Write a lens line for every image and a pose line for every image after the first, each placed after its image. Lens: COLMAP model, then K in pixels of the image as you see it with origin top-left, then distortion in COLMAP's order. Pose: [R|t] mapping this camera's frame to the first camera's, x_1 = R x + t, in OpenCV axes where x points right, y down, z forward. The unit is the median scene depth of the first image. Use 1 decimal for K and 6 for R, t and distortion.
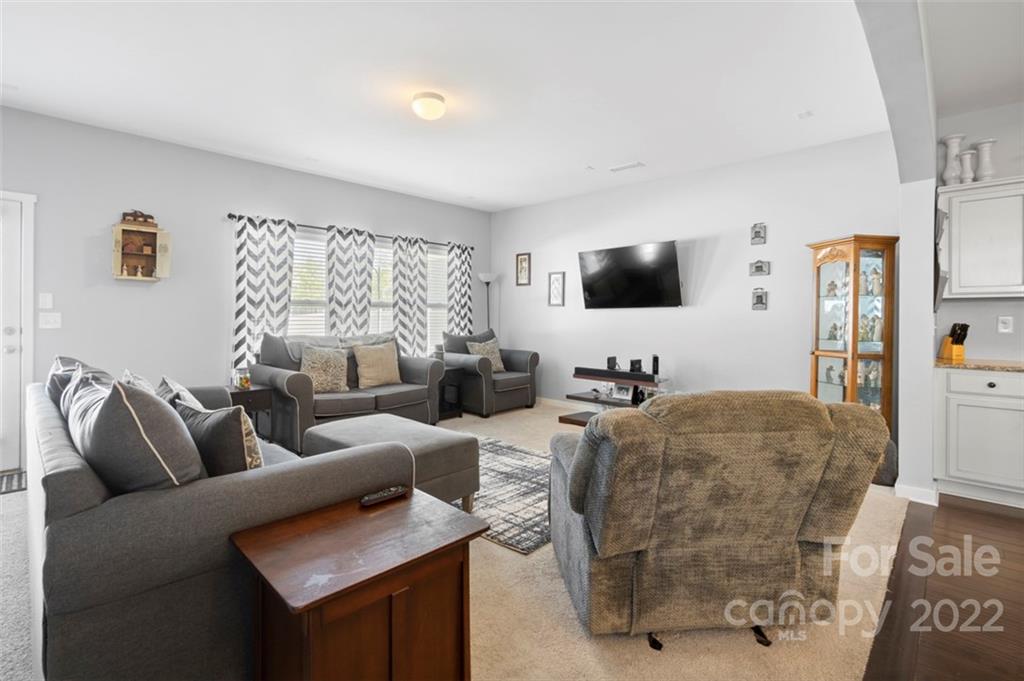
lens RADIAL K [[476.9, 0, 498.5], [0, 476.9, 316.8], [0, 0, 1]] dist [-0.010186, 0.000003]
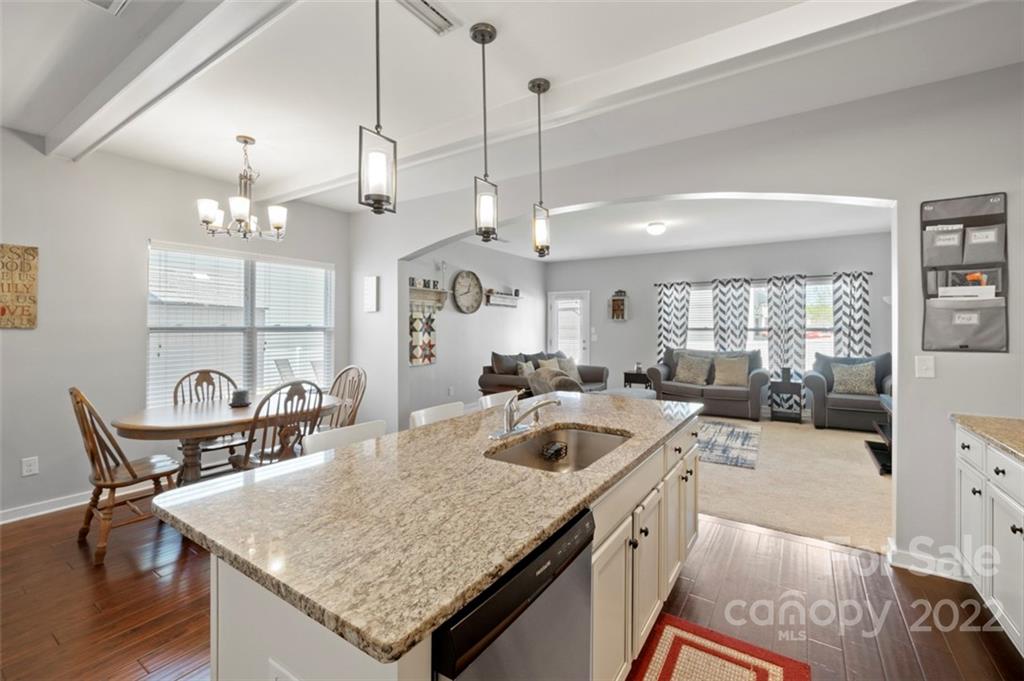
lens RADIAL K [[444.3, 0, 511.3], [0, 444.3, 323.2], [0, 0, 1]] dist [-0.002407, 0.000984]
pose [[0.171574, -0.012800, -0.985088, 0.932860], [-0.003102, 0.999904, -0.013533, -0.025759], [0.985166, 0.005378, 0.171518, 0.094239]]
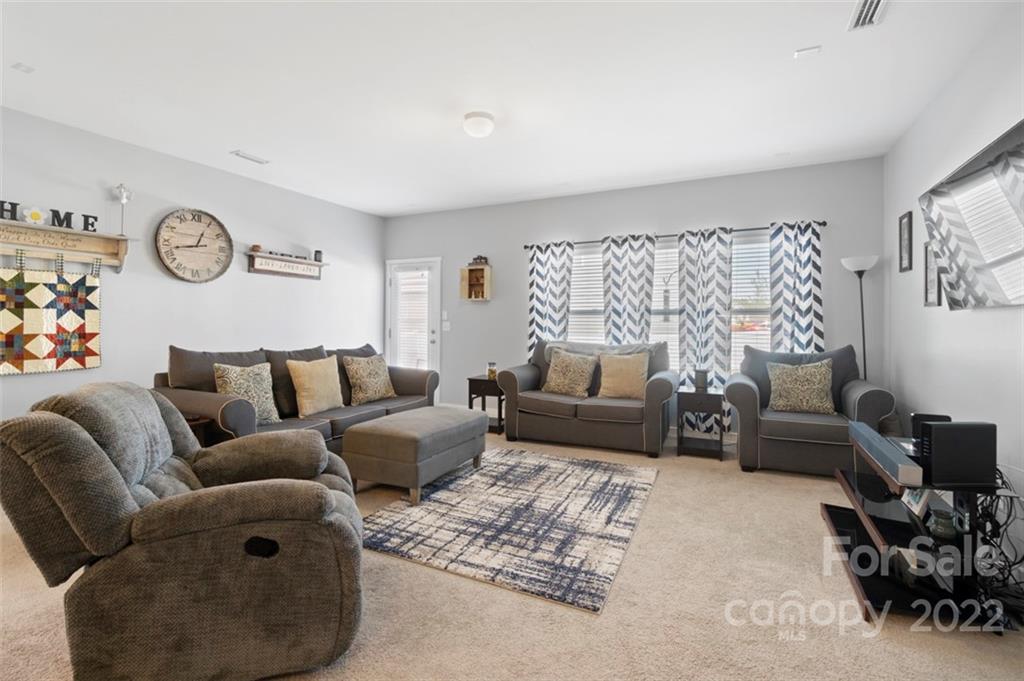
lens RADIAL K [[476.9, 0, 506.0], [0, 476.9, 320.1], [0, 0, 1]] dist [-0.010186, 0.000003]
pose [[0.288680, -0.007884, -0.957393, 0.558597], [-0.005540, 0.999936, -0.009905, 0.000431], [0.957410, 0.008163, 0.288617, 0.479569]]
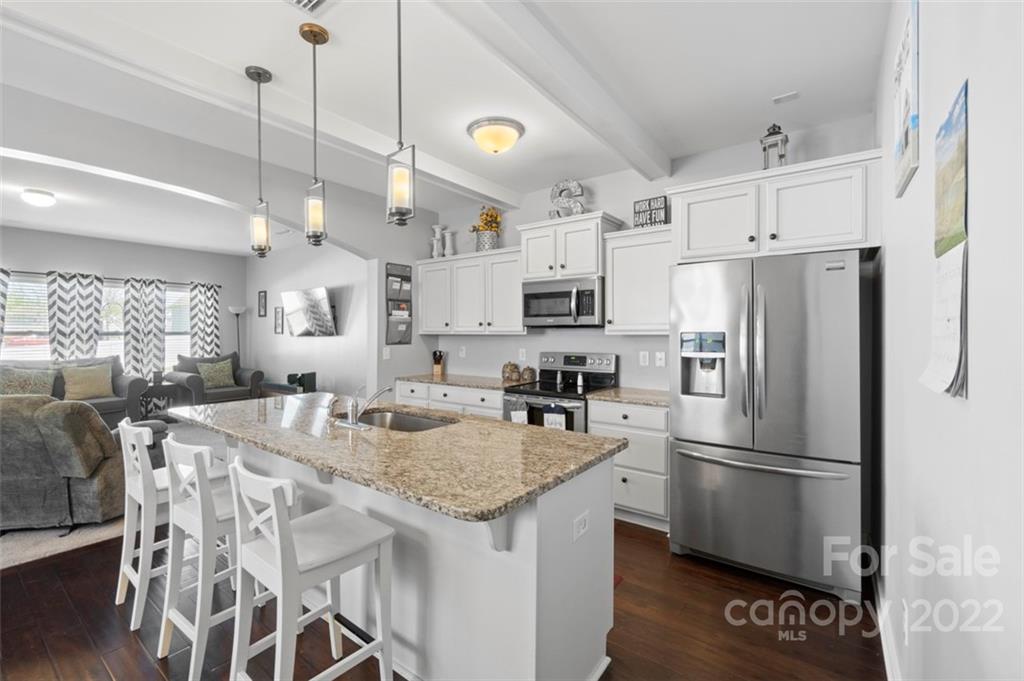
lens RADIAL K [[444.3, 0, 493.5], [0, 444.3, 331.2], [0, 0, 1]] dist [-0.002407, 0.000984]
pose [[0.994716, -0.000689, 0.102662, 0.659597], [0.001324, 0.999980, -0.006119, -0.024944], [-0.102656, 0.006222, 0.994697, -0.264667]]
